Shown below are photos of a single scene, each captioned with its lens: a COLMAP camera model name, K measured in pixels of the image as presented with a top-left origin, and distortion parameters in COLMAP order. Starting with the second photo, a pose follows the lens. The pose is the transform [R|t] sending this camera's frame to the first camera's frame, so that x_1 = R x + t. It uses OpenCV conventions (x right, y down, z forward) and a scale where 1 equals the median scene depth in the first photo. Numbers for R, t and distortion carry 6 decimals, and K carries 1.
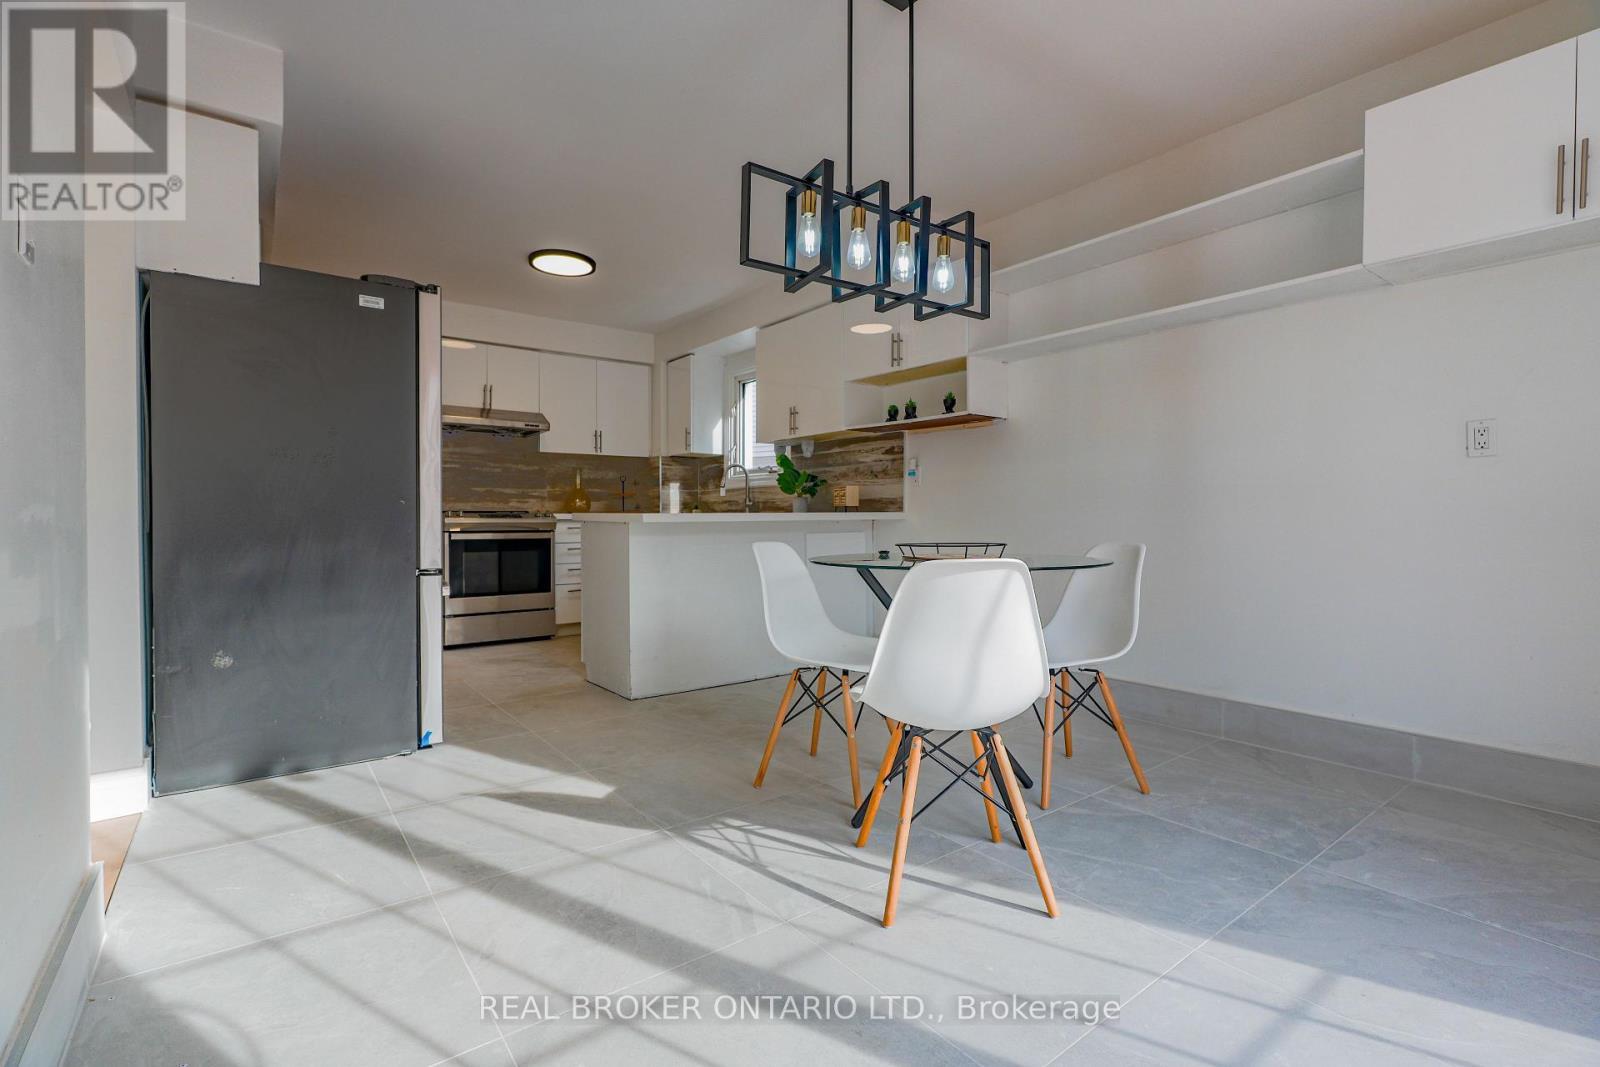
lens RADIAL K [[732.2, 0, 797.9], [0, 732.2, 528.3], [0, 0, 1]] dist [-0.000141, 0.000088]
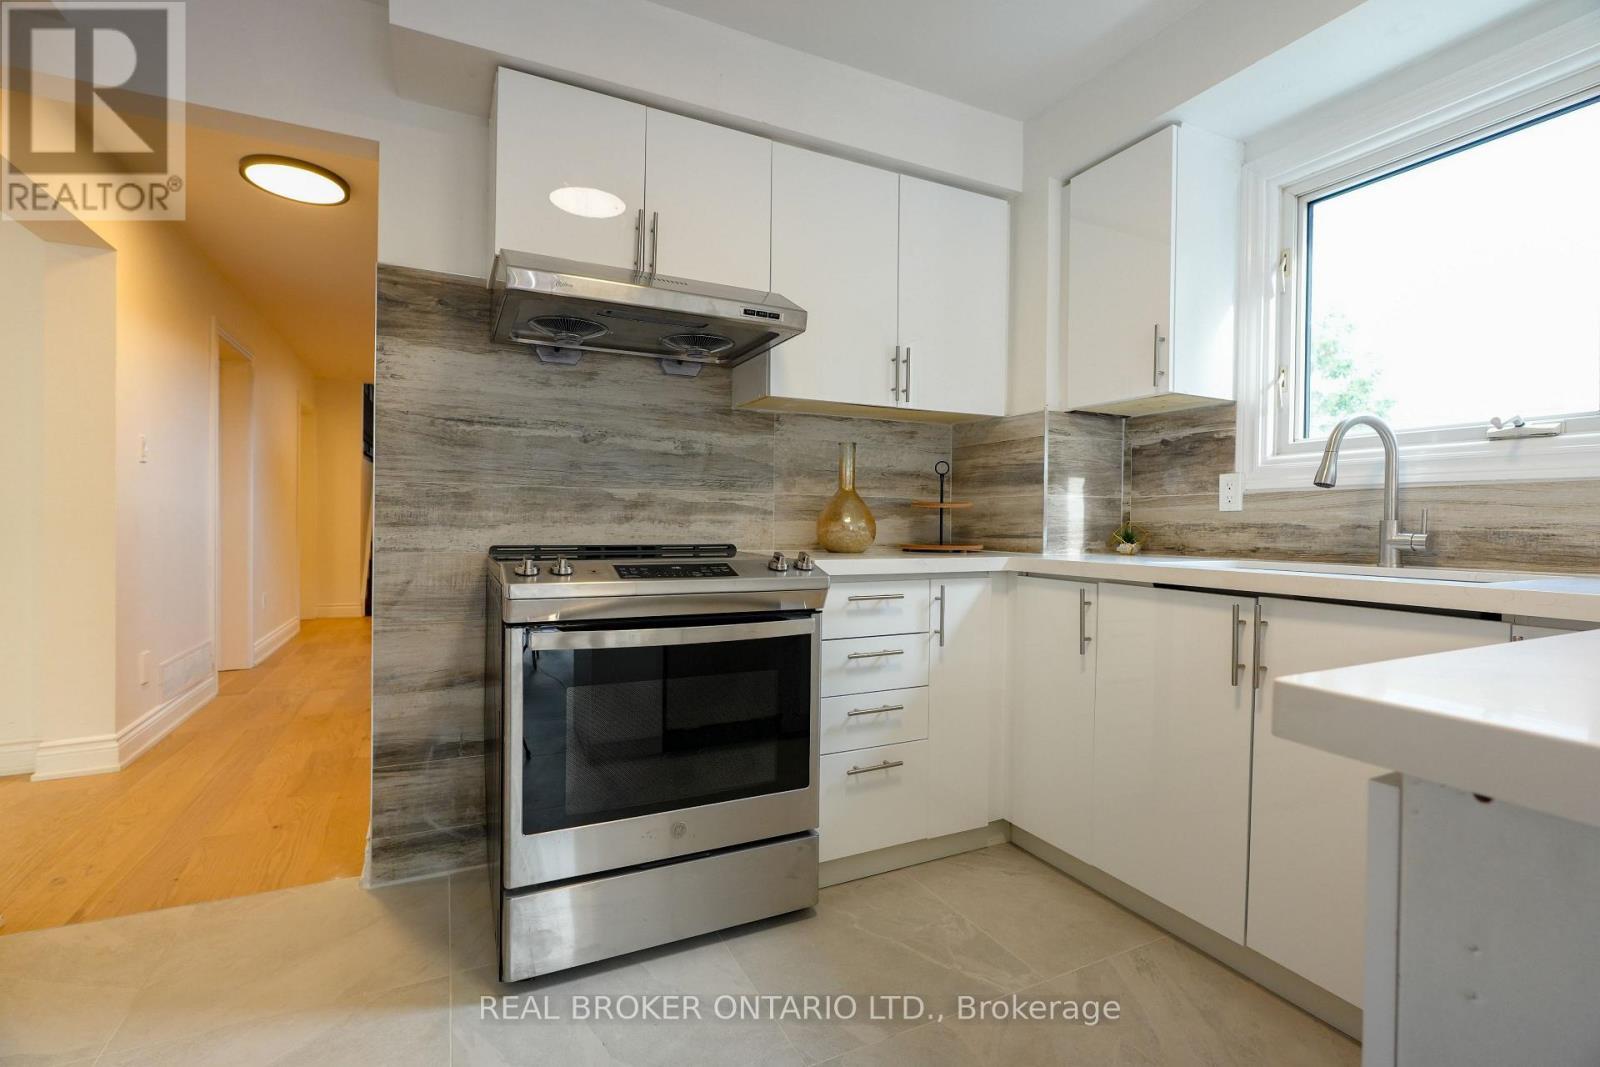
lens RADIAL K [[732.2, 0, 802.2], [0, 732.2, 528.5], [0, 0, 1]] dist [-0.000141, 0.000088]
pose [[0.982517, 0.012177, -0.185773, -0.251656], [-0.013212, 0.999903, -0.004332, -0.030855], [0.185702, 0.006710, 0.982583, 0.594483]]
